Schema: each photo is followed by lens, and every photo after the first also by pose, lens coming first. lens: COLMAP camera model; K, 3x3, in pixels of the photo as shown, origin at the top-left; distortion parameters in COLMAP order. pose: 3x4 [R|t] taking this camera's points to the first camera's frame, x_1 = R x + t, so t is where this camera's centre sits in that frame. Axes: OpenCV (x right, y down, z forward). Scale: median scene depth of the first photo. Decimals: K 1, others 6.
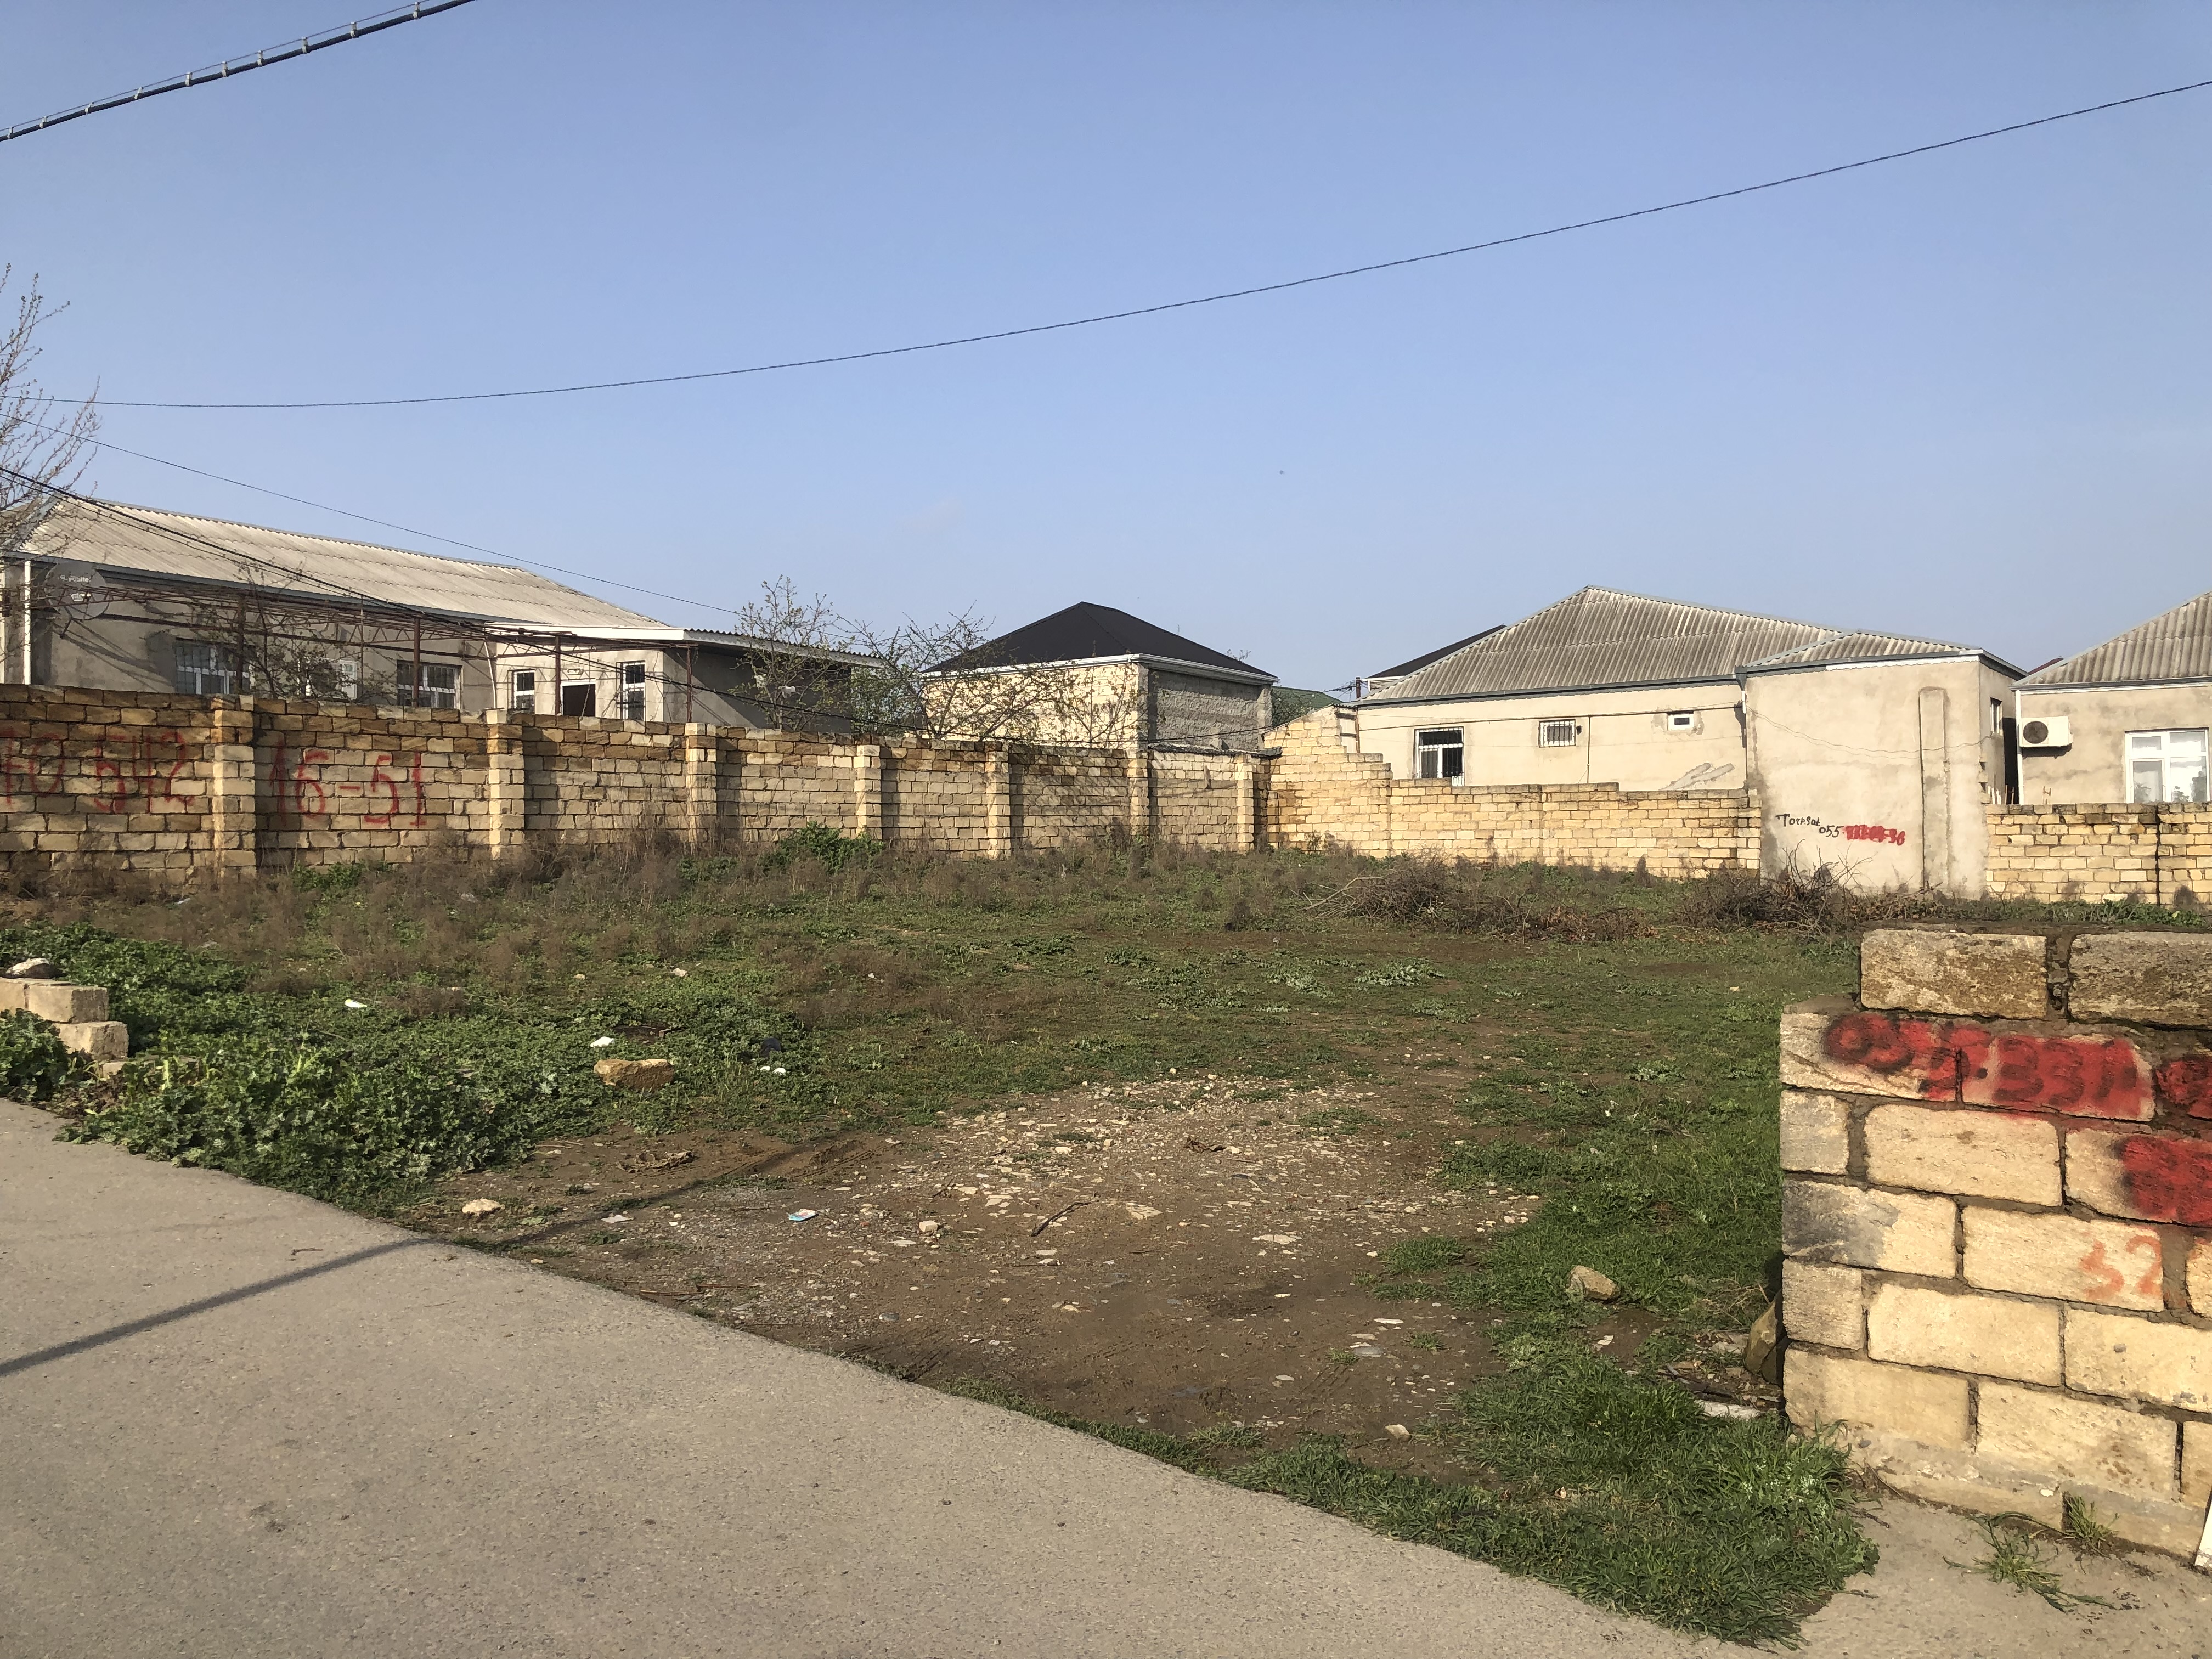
lens RADIAL K [[1799.0, 0, 1114.9], [0, 1799.0, 839.9], [0, 0, 1]] dist [0.041877, -0.056290]
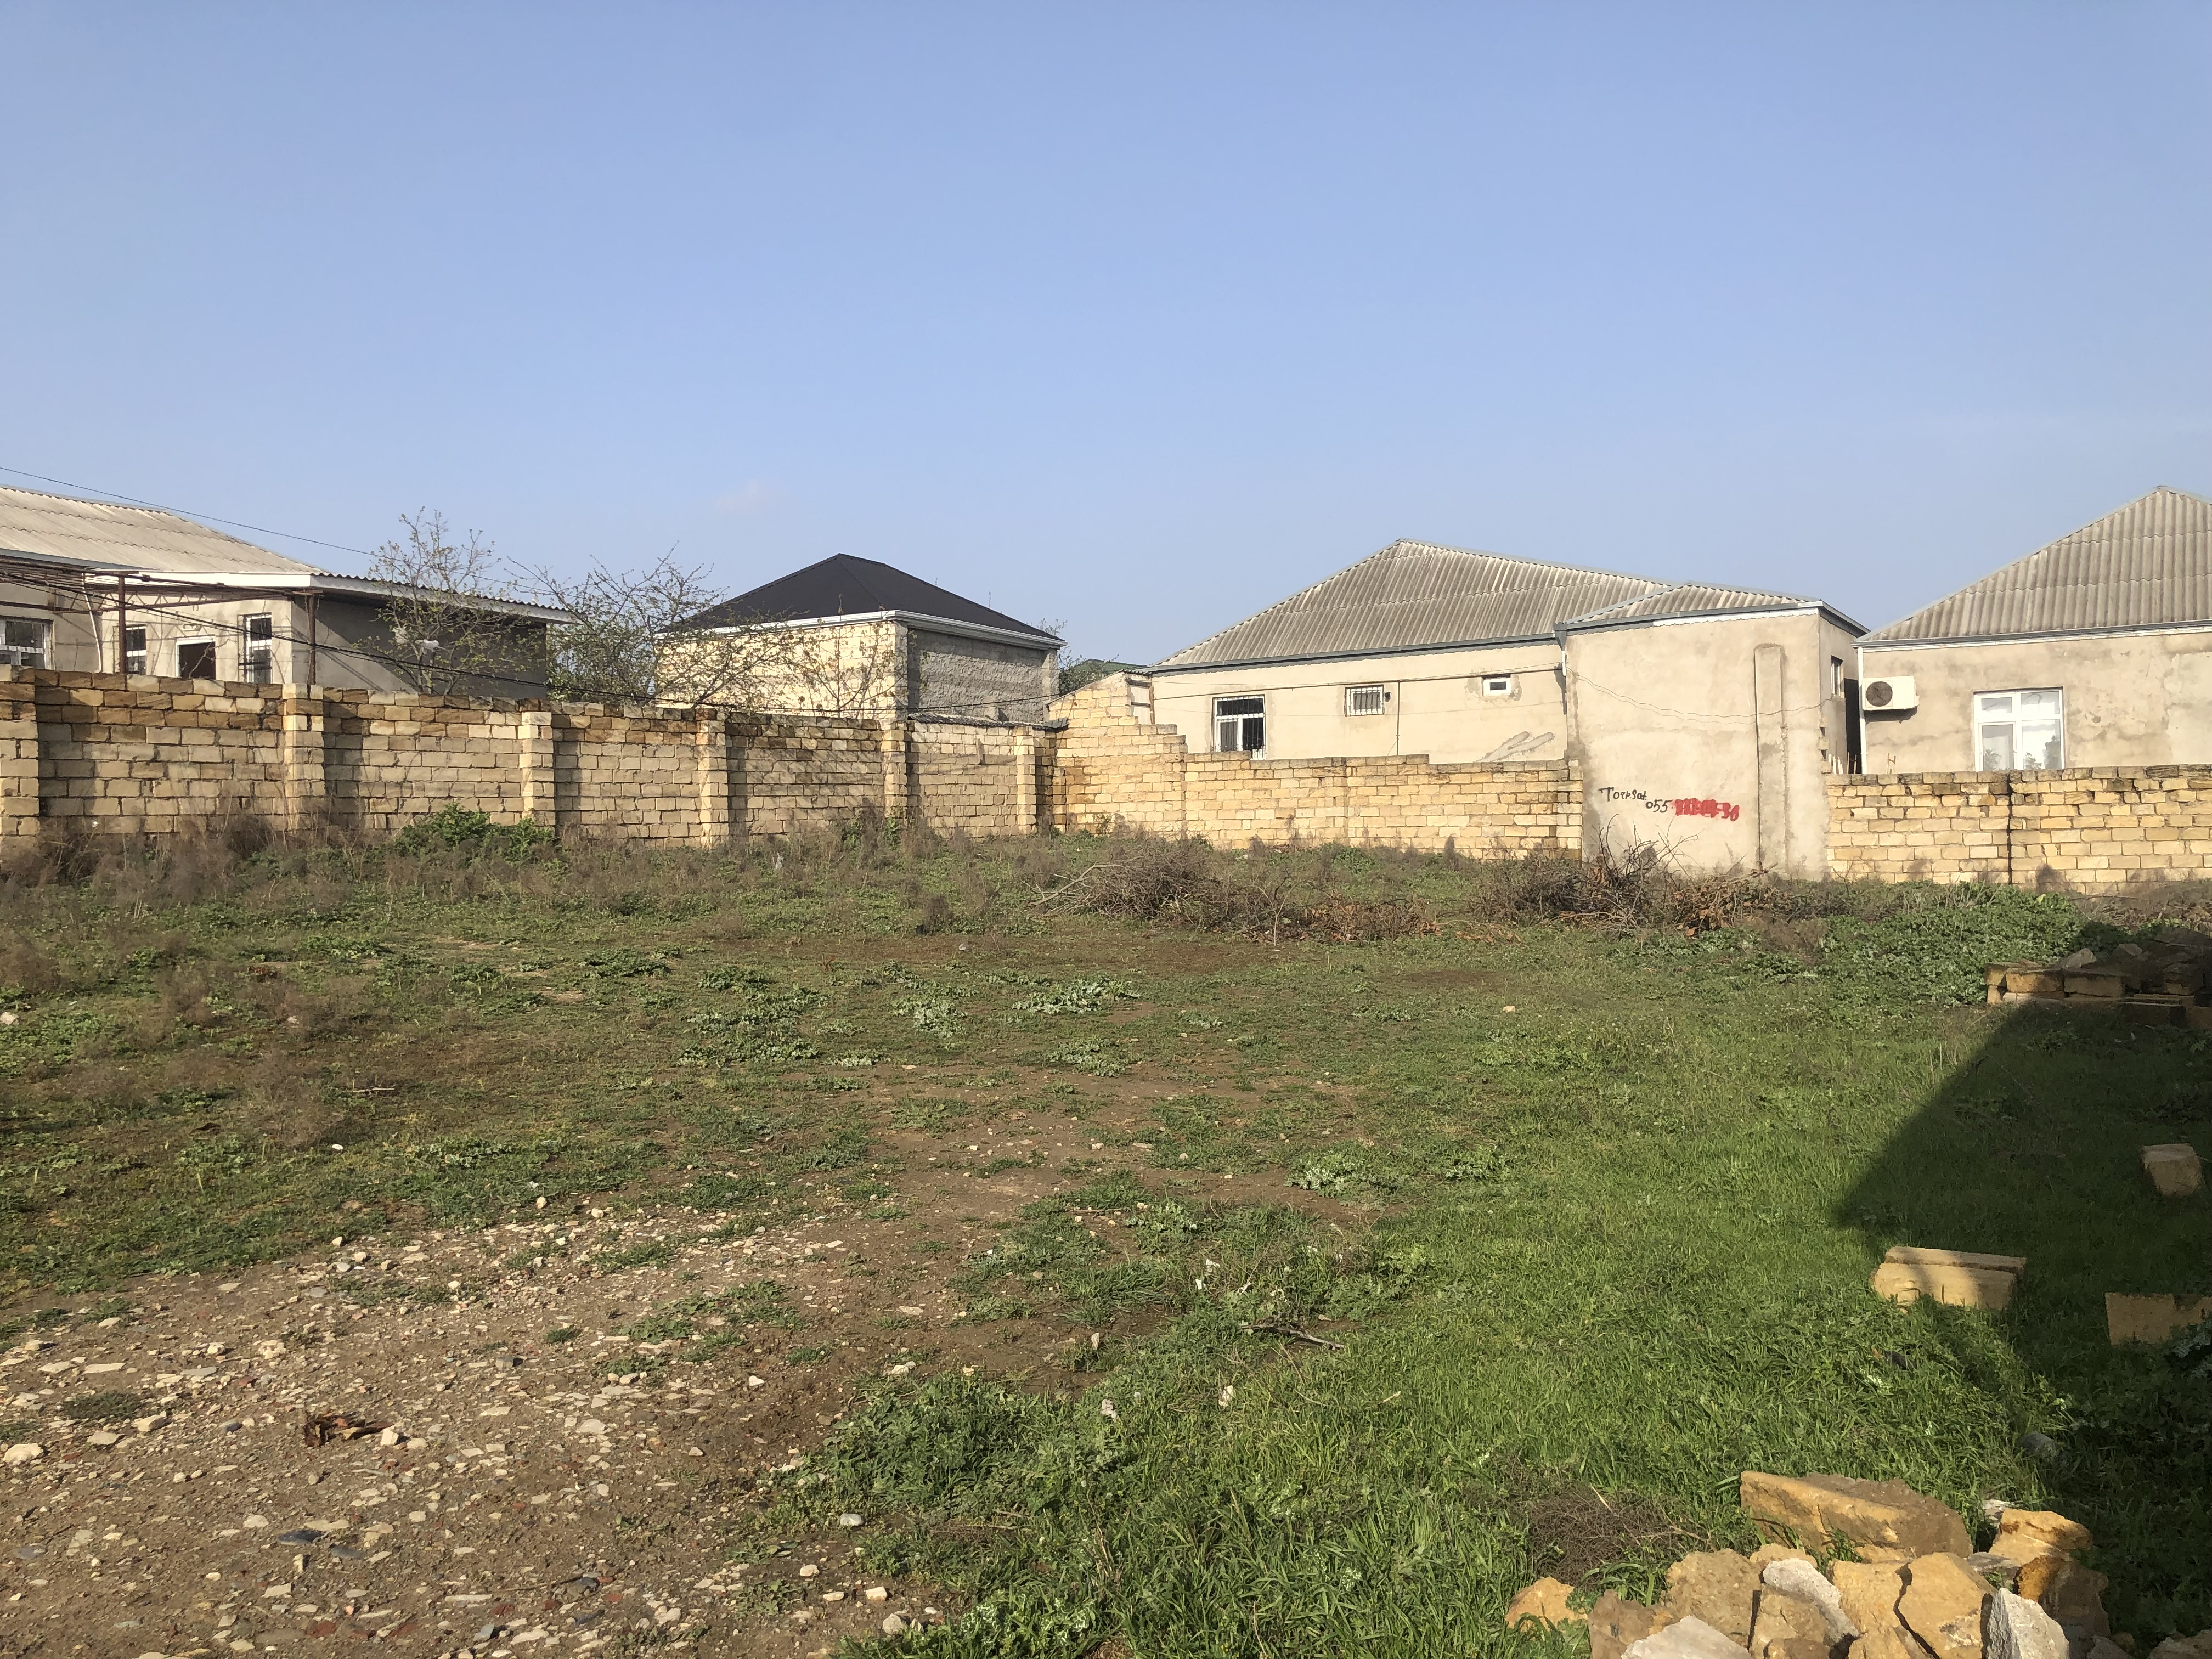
lens RADIAL K [[1799.0, 0, 1116.3], [0, 1799.0, 839.8], [0, 0, 1]] dist [0.041877, -0.056290]
pose [[0.997152, -0.010064, 0.074740, 0.061081], [0.009390, 0.999912, 0.009367, 0.001130], [-0.074827, -0.008638, 0.997159, 0.127663]]
